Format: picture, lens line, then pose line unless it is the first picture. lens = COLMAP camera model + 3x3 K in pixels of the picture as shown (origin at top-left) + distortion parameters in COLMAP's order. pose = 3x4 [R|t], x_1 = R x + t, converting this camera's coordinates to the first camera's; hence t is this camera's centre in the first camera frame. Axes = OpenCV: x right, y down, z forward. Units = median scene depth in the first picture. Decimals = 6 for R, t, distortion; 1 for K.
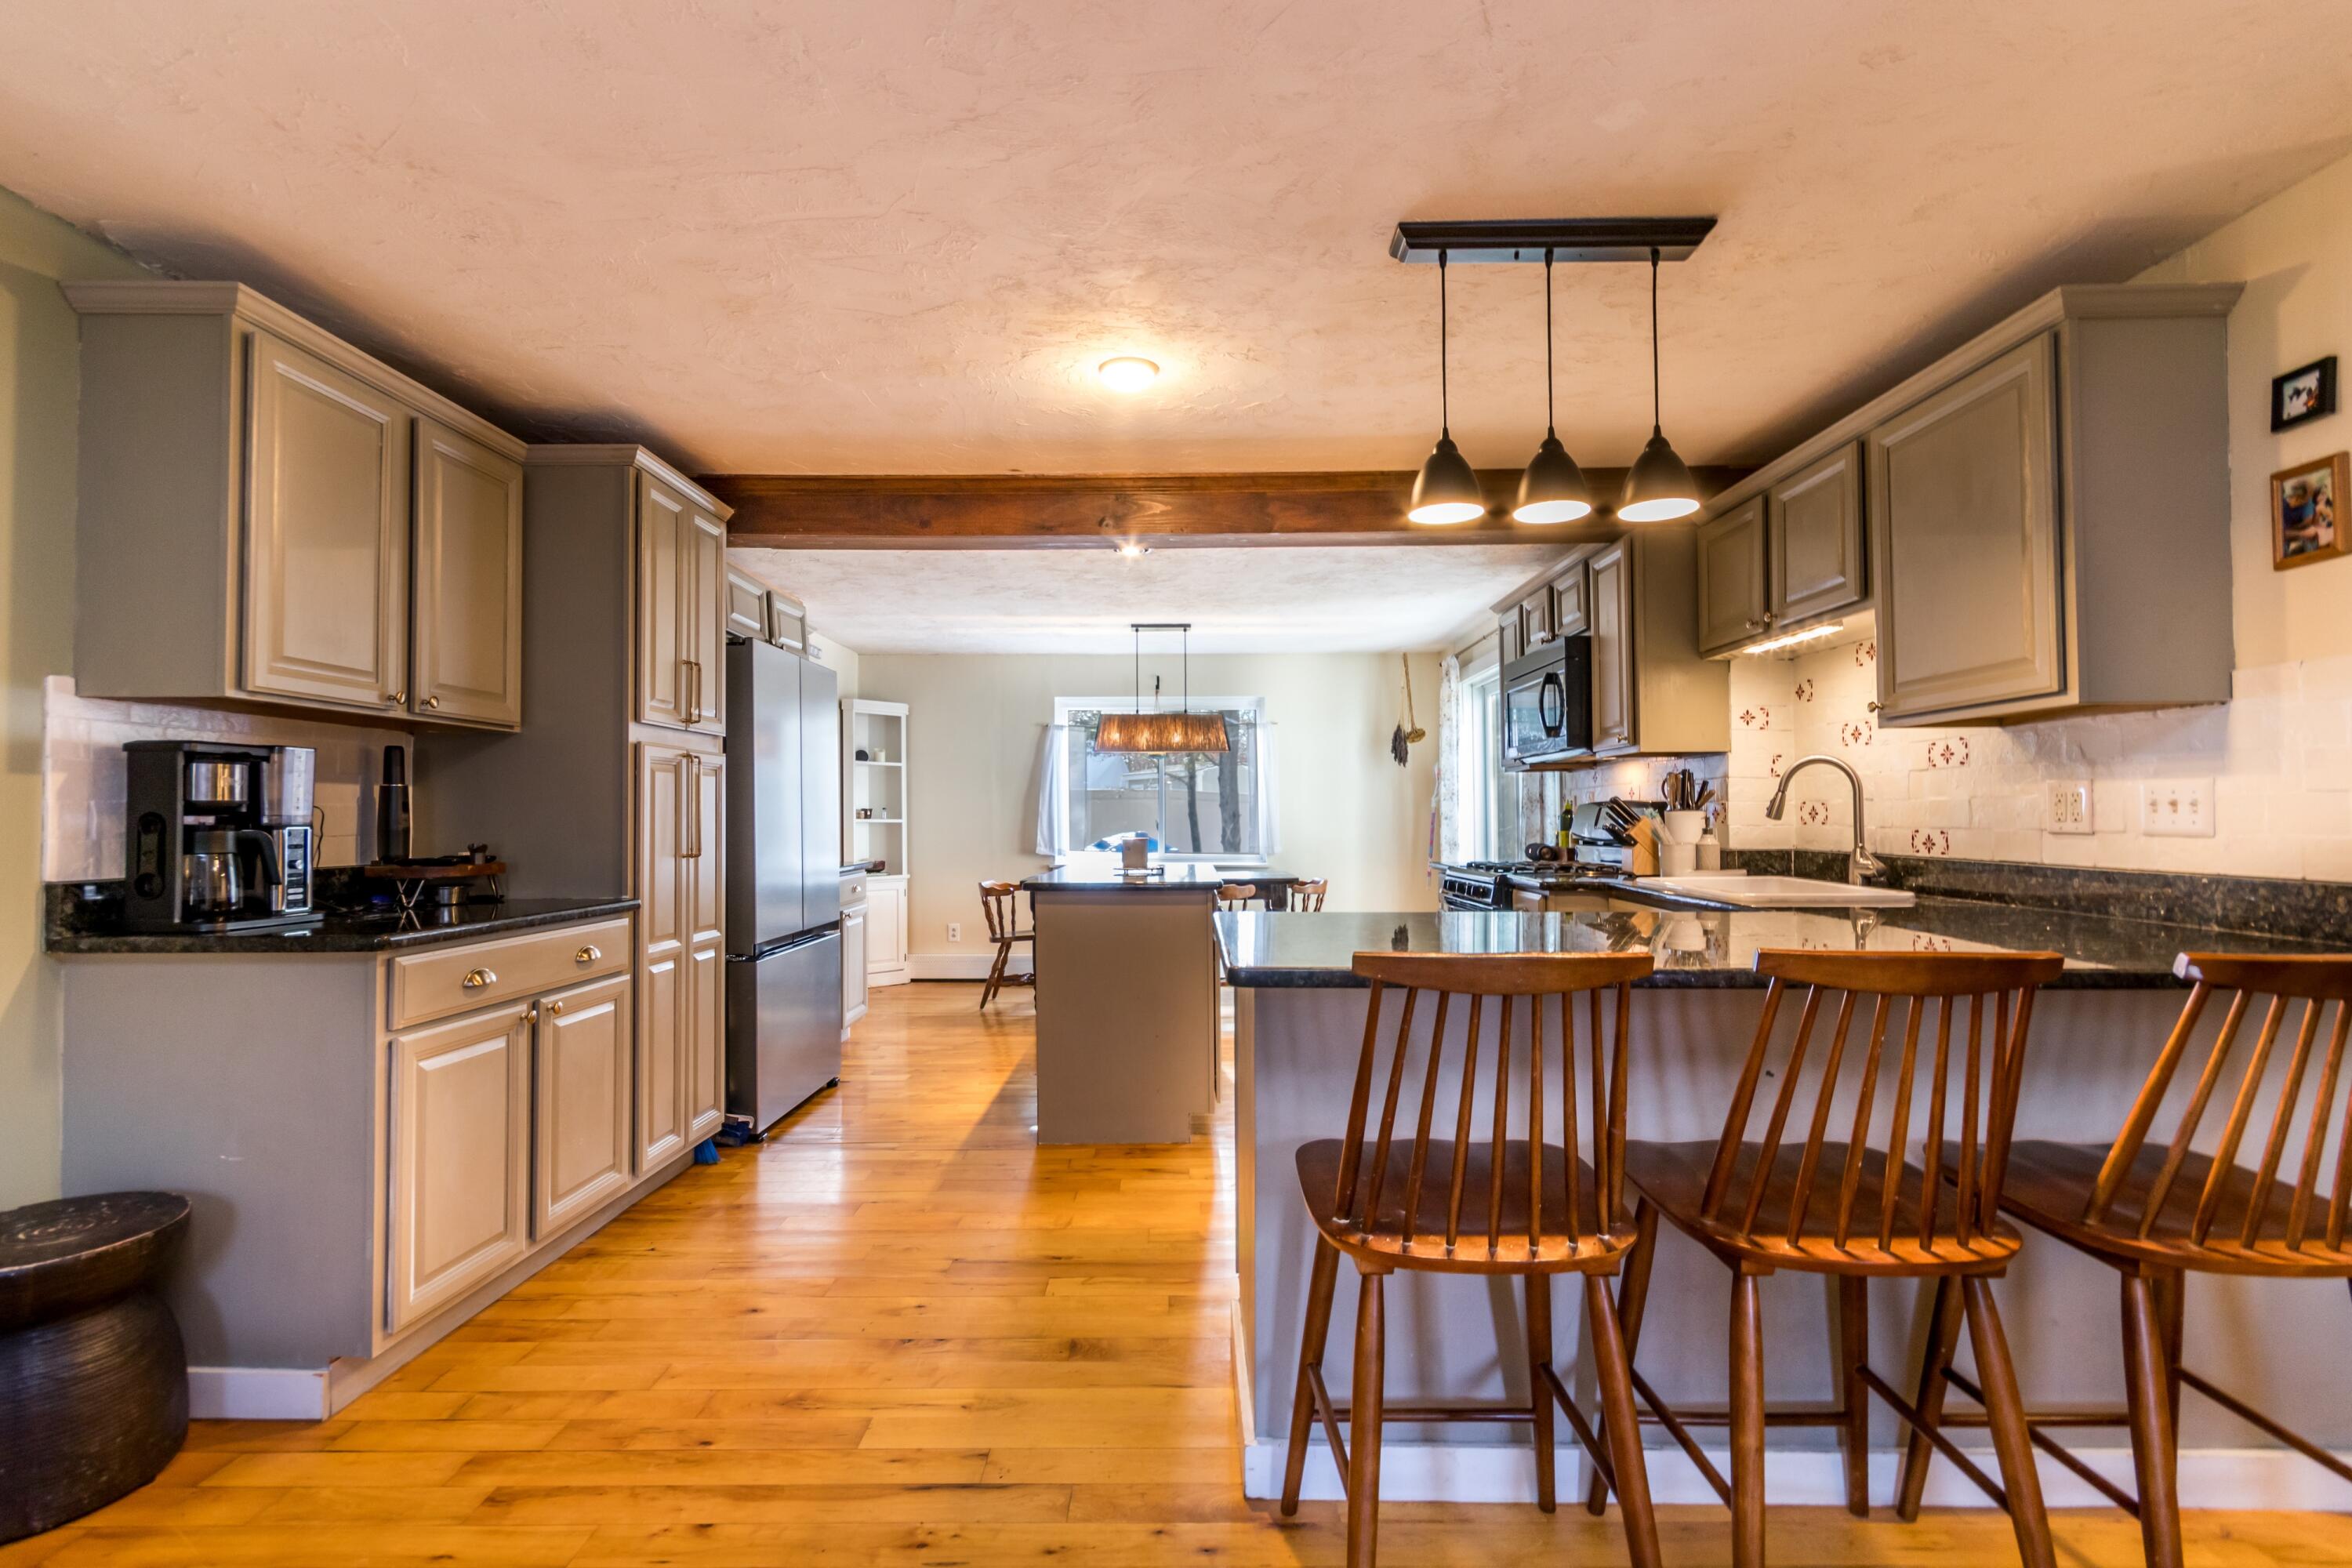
lens RADIAL K [[1073.8, 0, 1178.5], [0, 1073.8, 796.3], [0, 0, 1]] dist [-0.008246, 0.001142]
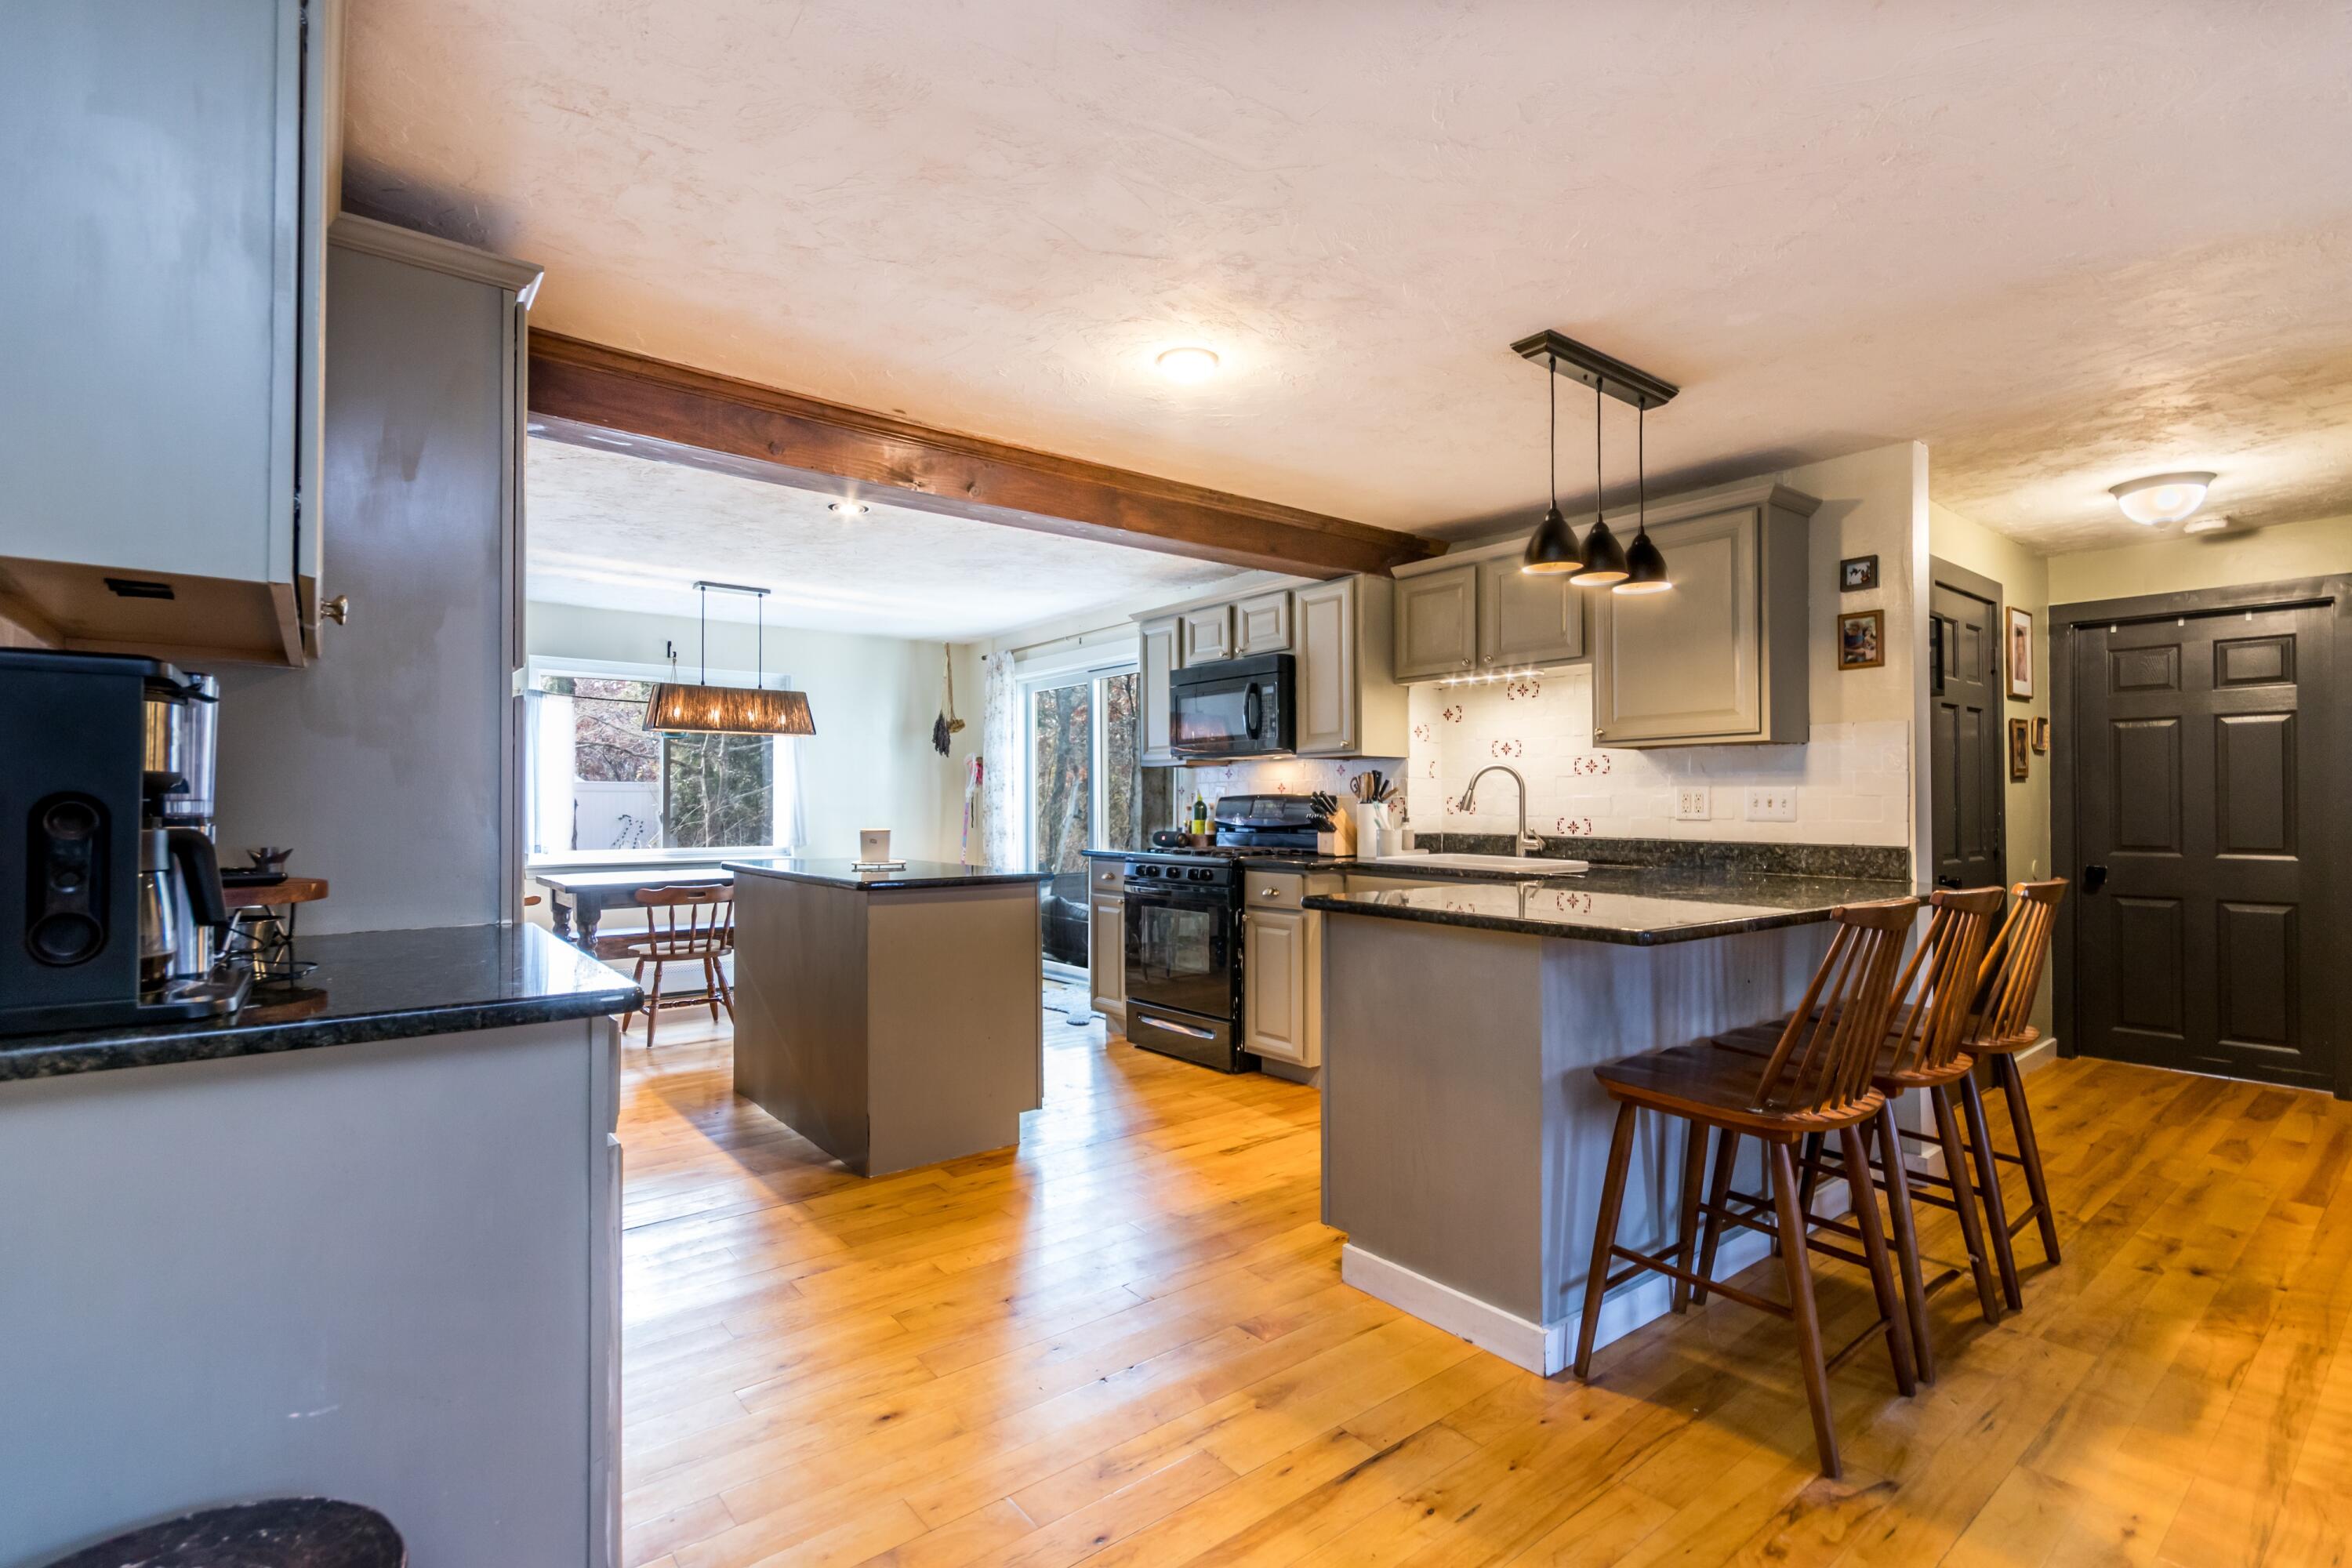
lens RADIAL K [[1073.8, 0, 1181.9], [0, 1073.8, 793.6], [0, 0, 1]] dist [-0.008246, 0.001142]
pose [[0.780426, 0.012109, 0.625130, -0.583758], [-0.016323, 0.999866, 0.001009, 0.005125], [-0.625034, -0.010992, 0.780520, 0.188893]]
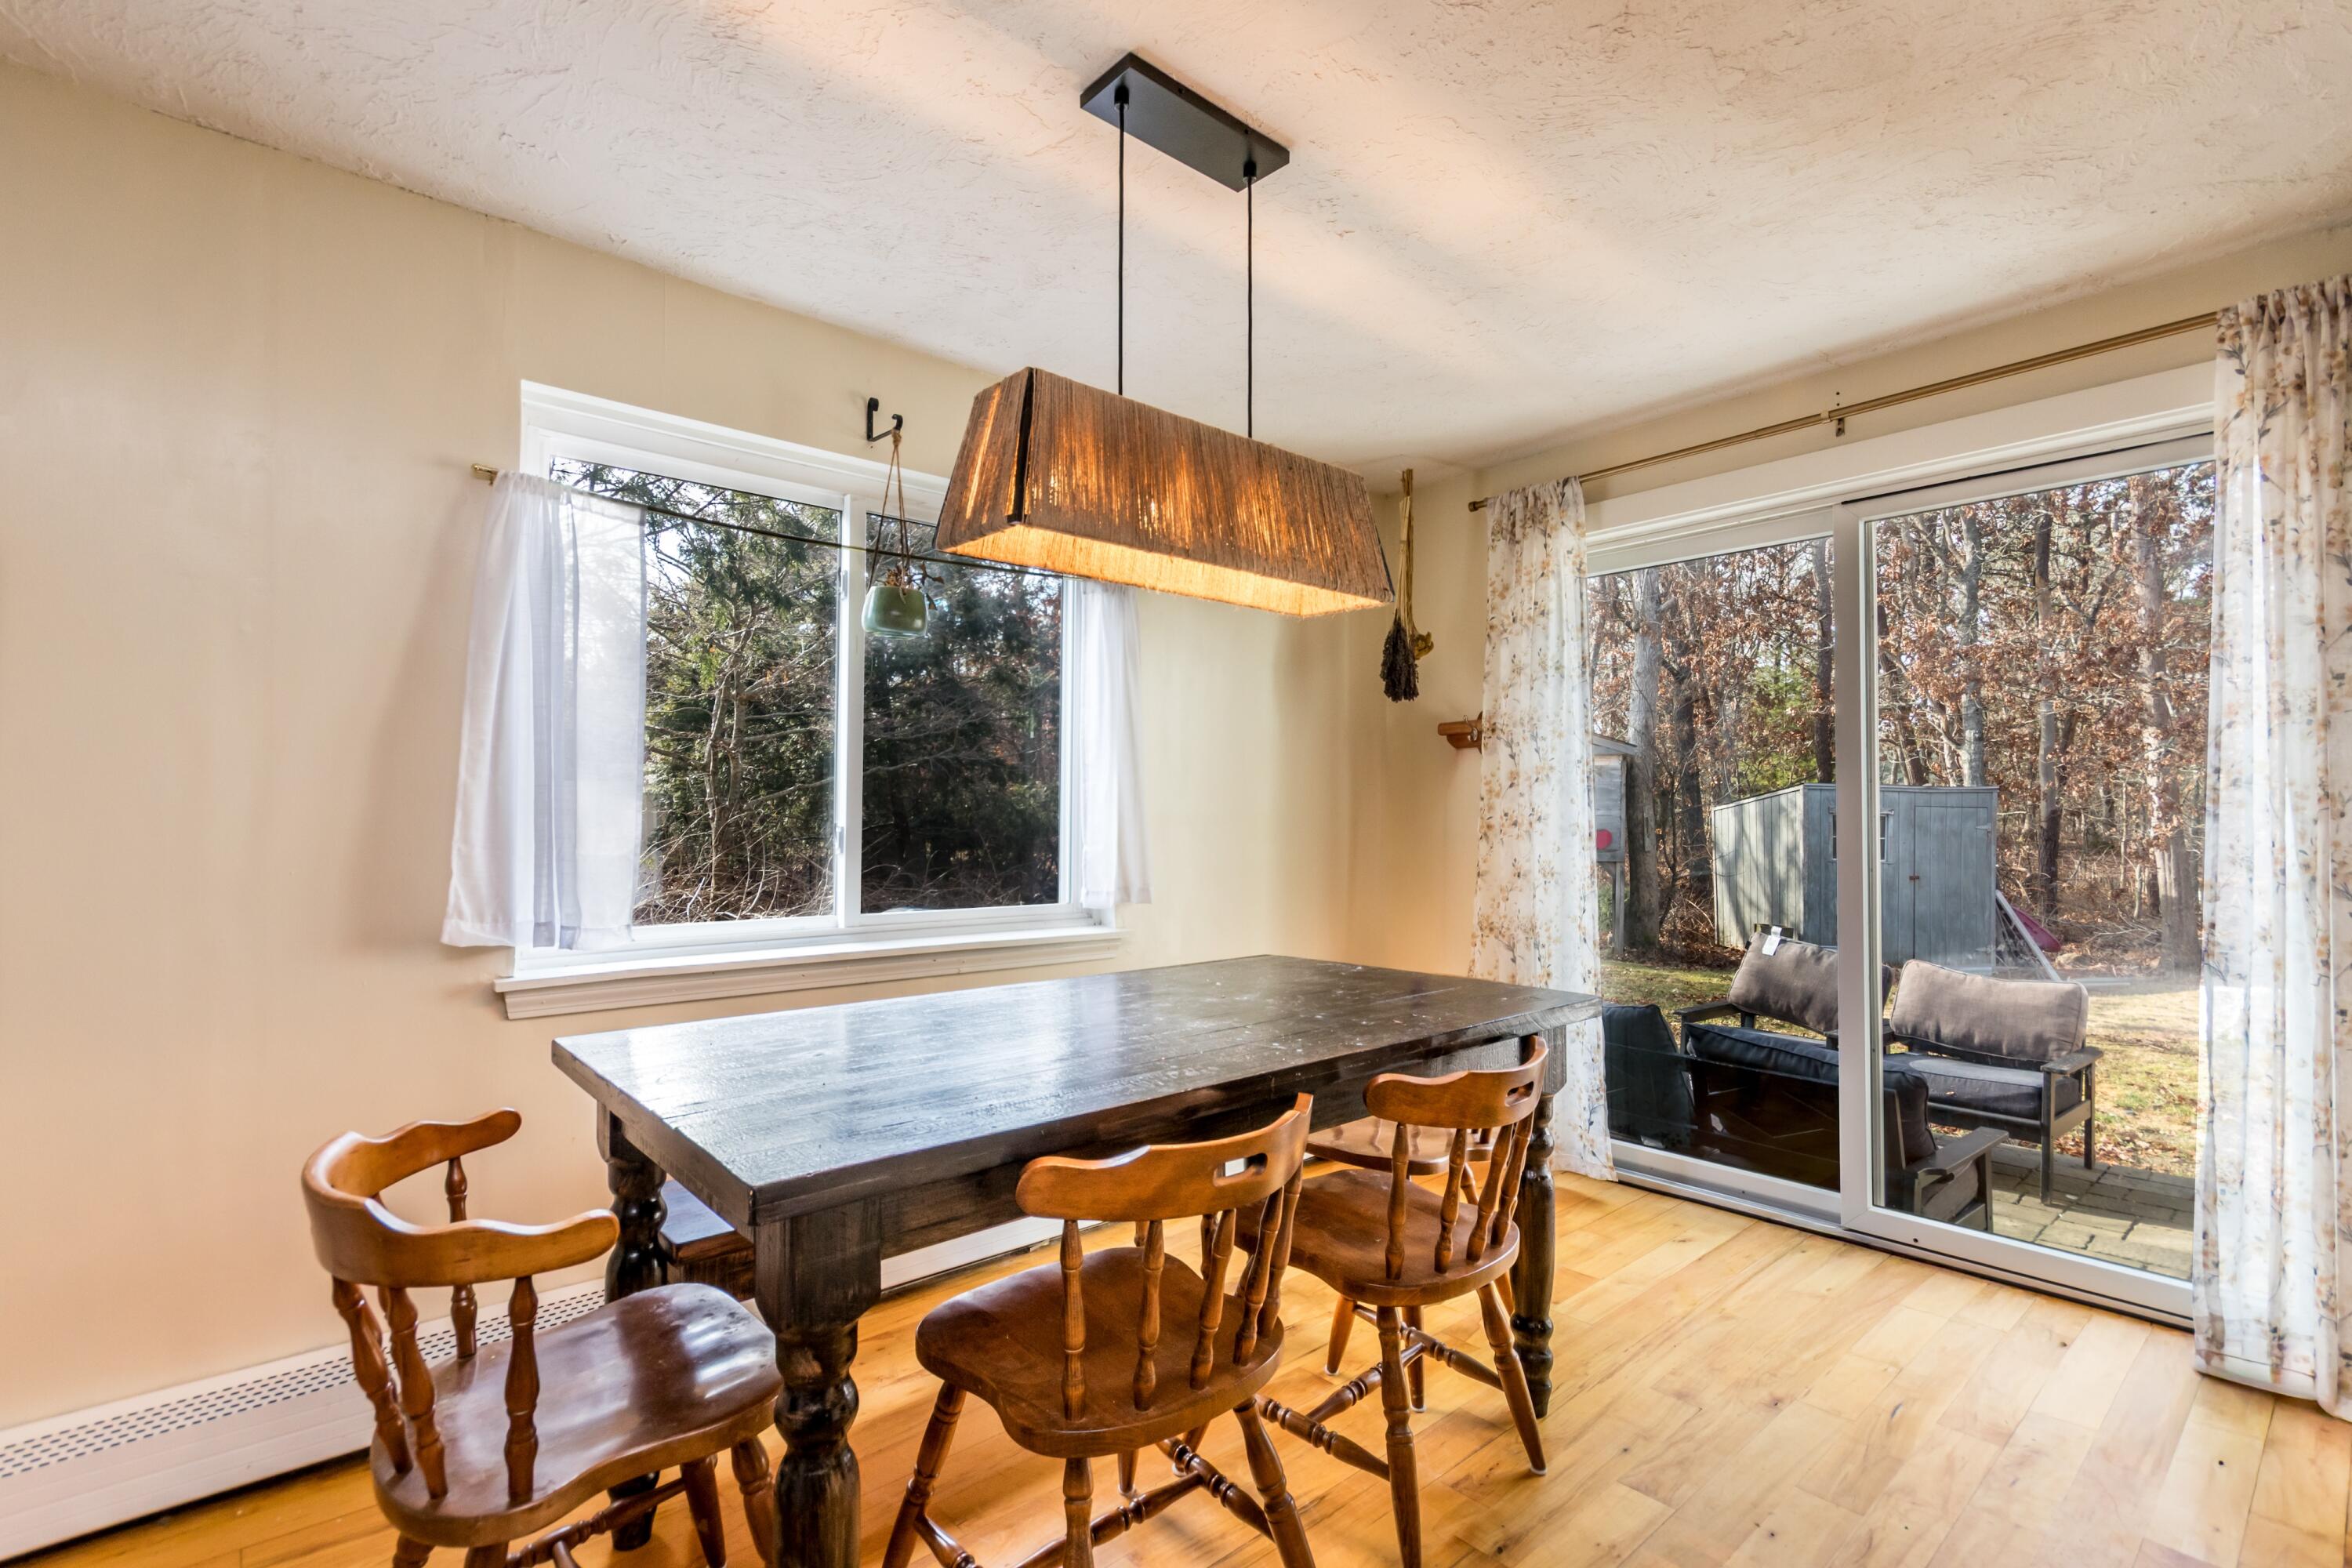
lens RADIAL K [[1073.8, 0, 1187.8], [0, 1073.8, 823.1], [0, 0, 1]] dist [-0.008246, 0.001142]
pose [[0.740588, 0.004577, 0.671944, -0.429633], [-0.020812, 0.999653, 0.016128, 0.041039], [-0.671637, -0.025928, 0.740426, 1.708786]]
